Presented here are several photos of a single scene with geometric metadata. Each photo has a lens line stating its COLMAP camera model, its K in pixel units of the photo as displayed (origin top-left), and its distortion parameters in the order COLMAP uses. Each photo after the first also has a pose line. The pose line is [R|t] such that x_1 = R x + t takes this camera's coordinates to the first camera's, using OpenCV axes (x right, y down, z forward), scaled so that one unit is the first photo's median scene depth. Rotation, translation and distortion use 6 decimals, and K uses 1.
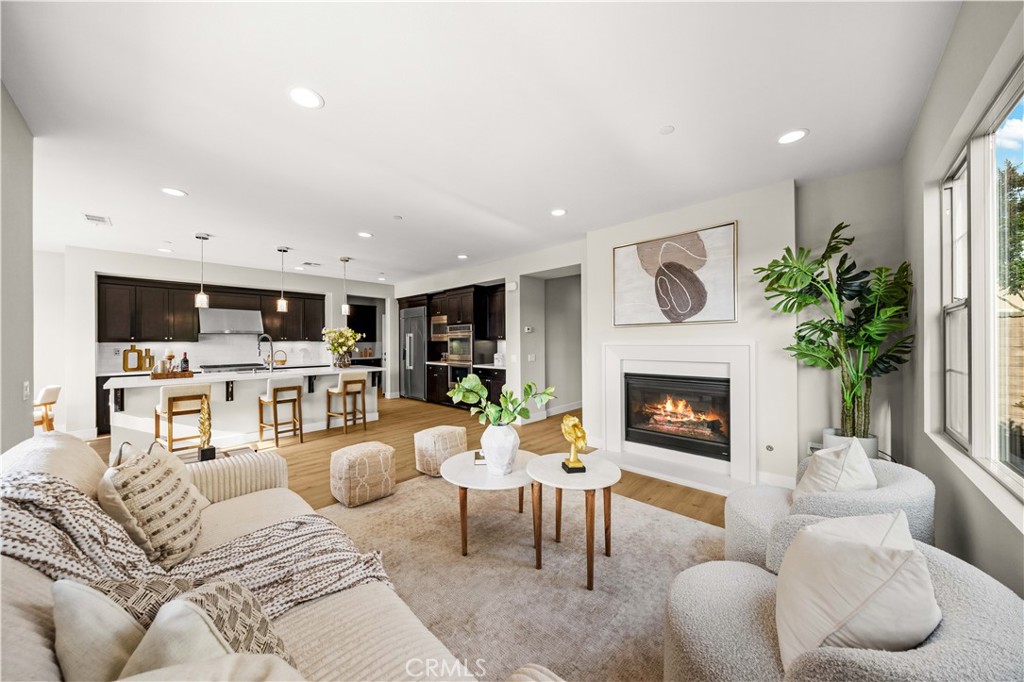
lens RADIAL K [[344.3, 0, 511.6], [0, 344.3, 341.1], [0, 0, 1]] dist [-0.001397, -0.000045]
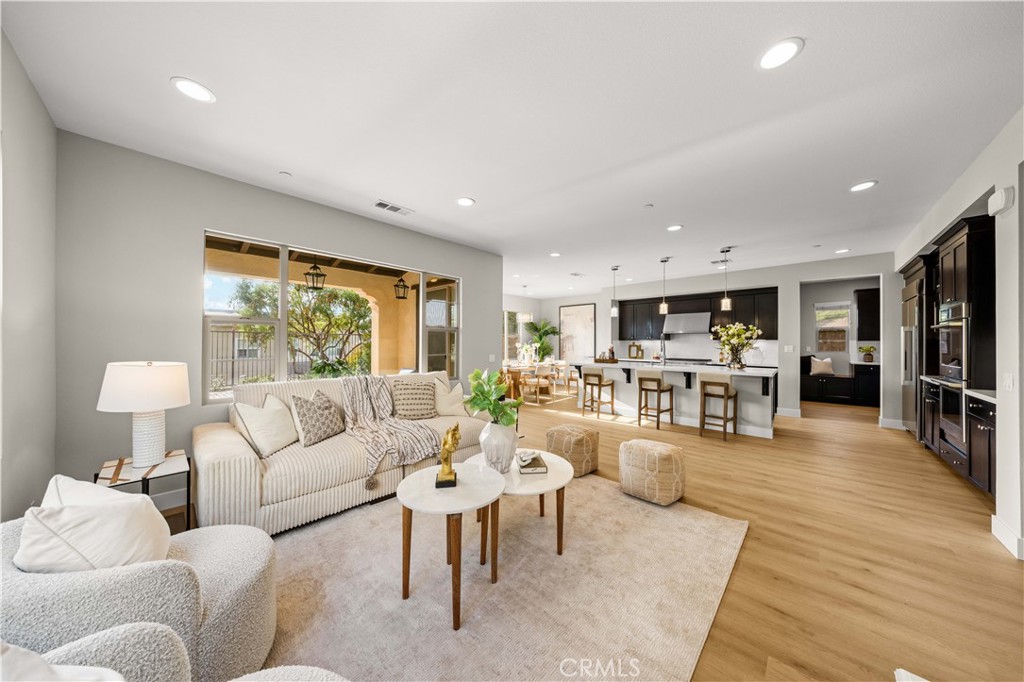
lens RADIAL K [[328.4, 0, 513.3], [0, 328.4, 342.7], [0, 0, 1]] dist [0.000401, -0.000003]
pose [[0.011614, 0.009548, -0.999887, 0.380583], [0.001851, 0.999952, 0.009570, -0.000083], [0.999931, -0.001961, 0.011596, 0.424151]]
